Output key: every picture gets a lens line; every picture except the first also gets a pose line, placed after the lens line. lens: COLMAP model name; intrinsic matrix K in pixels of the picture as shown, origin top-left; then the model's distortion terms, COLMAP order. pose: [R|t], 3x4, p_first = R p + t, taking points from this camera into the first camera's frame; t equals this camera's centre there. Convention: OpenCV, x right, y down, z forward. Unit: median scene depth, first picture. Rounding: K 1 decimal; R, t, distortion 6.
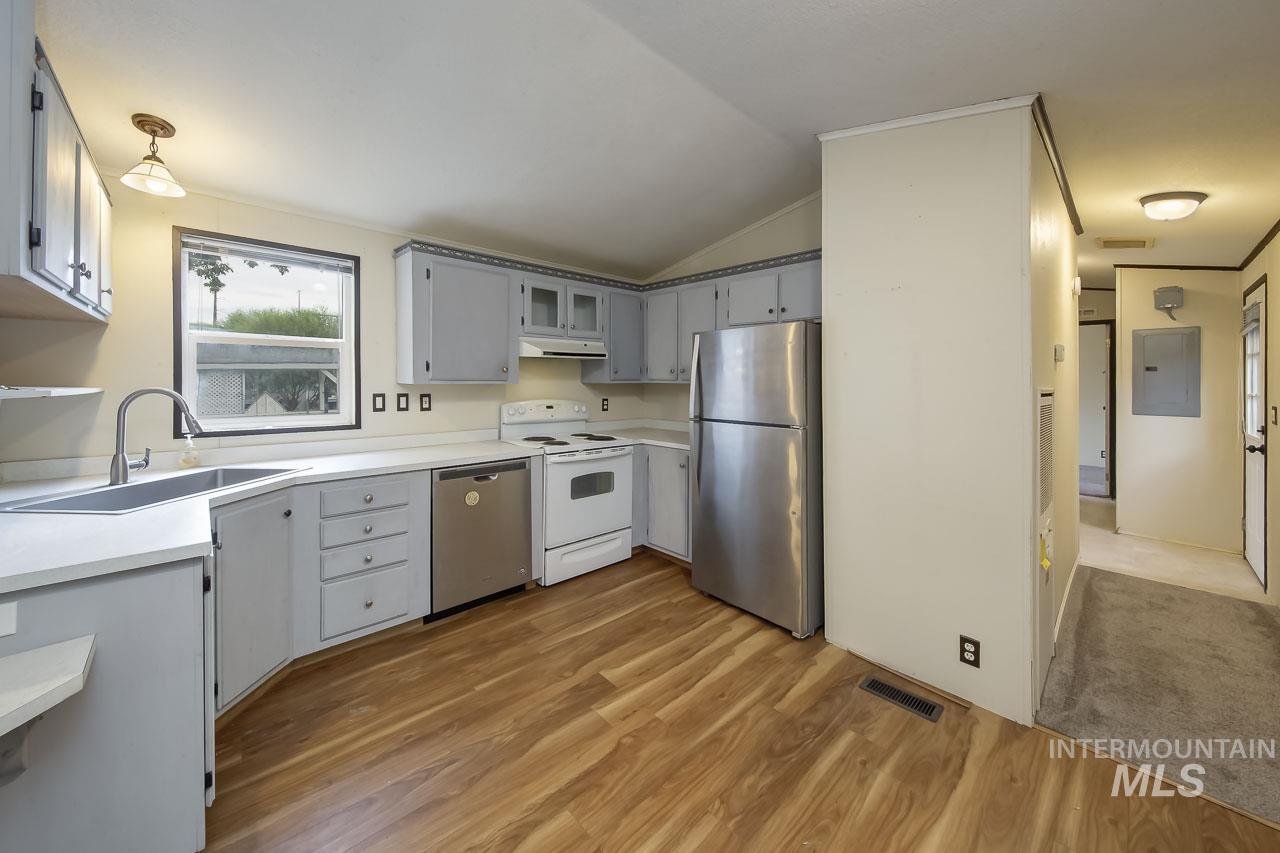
lens RADIAL K [[459.6, 0, 636.2], [0, 459.6, 373.6], [0, 0, 1]] dist [0.007370, -0.000054]
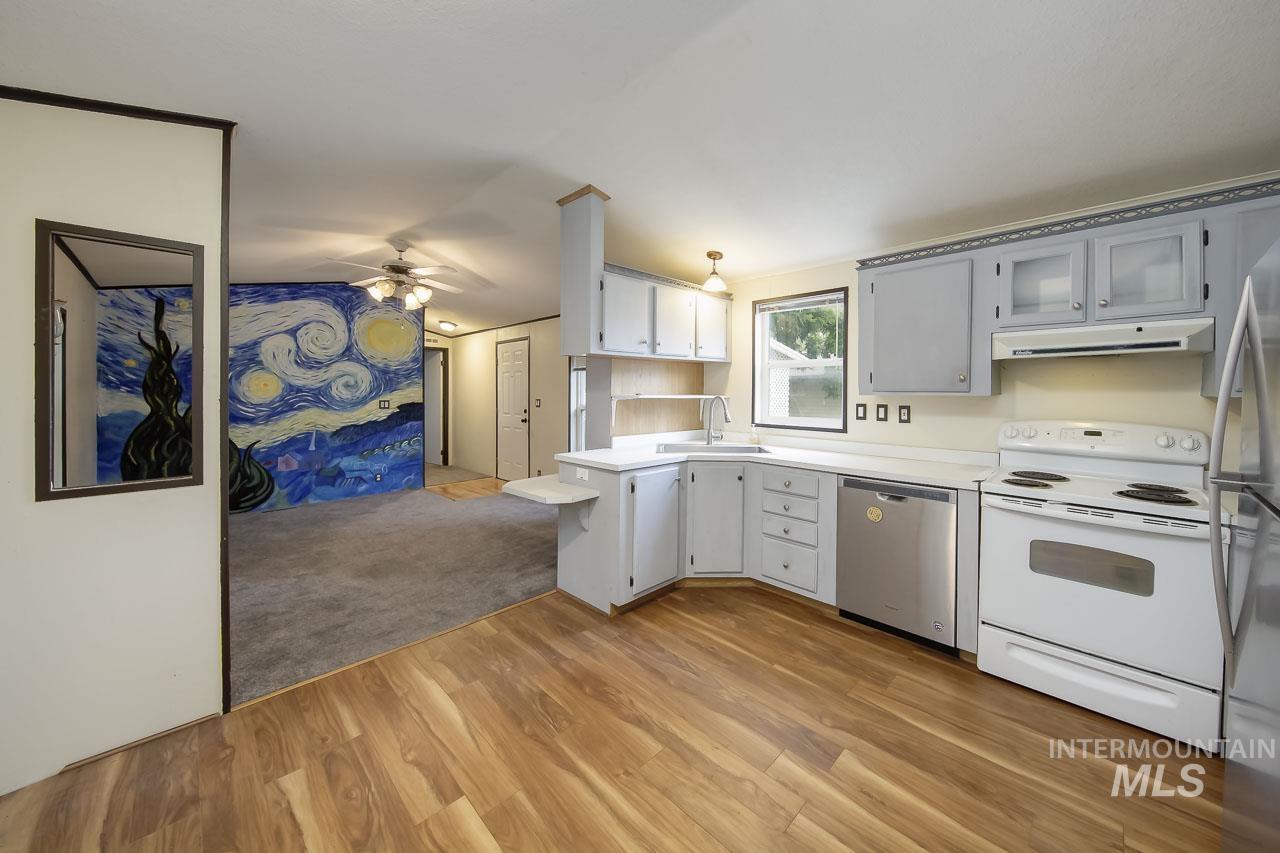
lens RADIAL K [[462.2, 0, 683.7], [0, 462.2, 388.2], [0, 0, 1]] dist [-0.000737, -0.000225]
pose [[0.069601, -0.012114, -0.997501, 0.615864], [0.010030, 0.999884, -0.011443, 0.016789], [0.997525, -0.009208, 0.069714, 0.570572]]
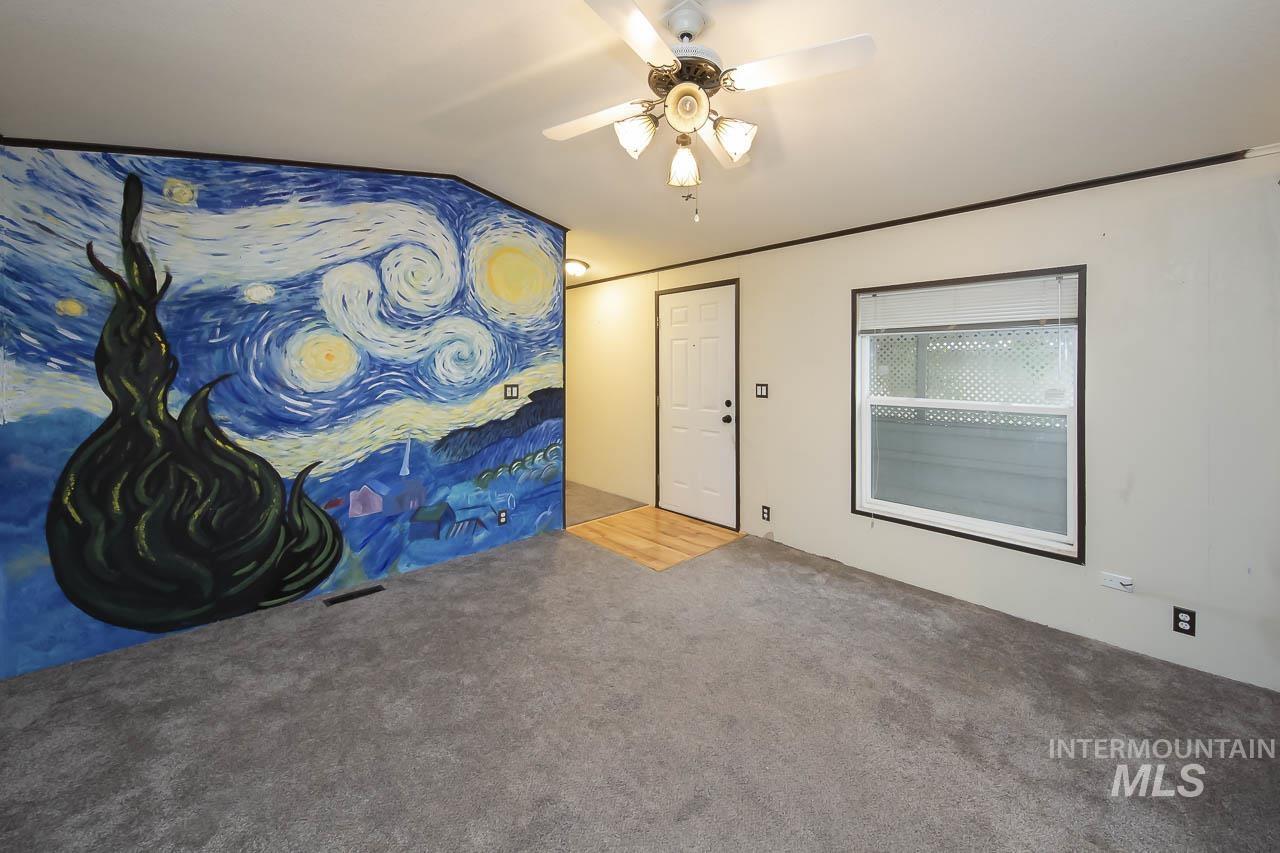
lens RADIAL K [[482.7, 0, 670.2], [0, 482.7, 363.8], [0, 0, 1]] dist [0.000645, -0.000446]
pose [[0.034679, -0.013506, -0.999307, -0.507041], [0.003703, 0.999904, -0.013386, -0.007366], [0.999392, -0.003237, 0.034726, -0.481152]]
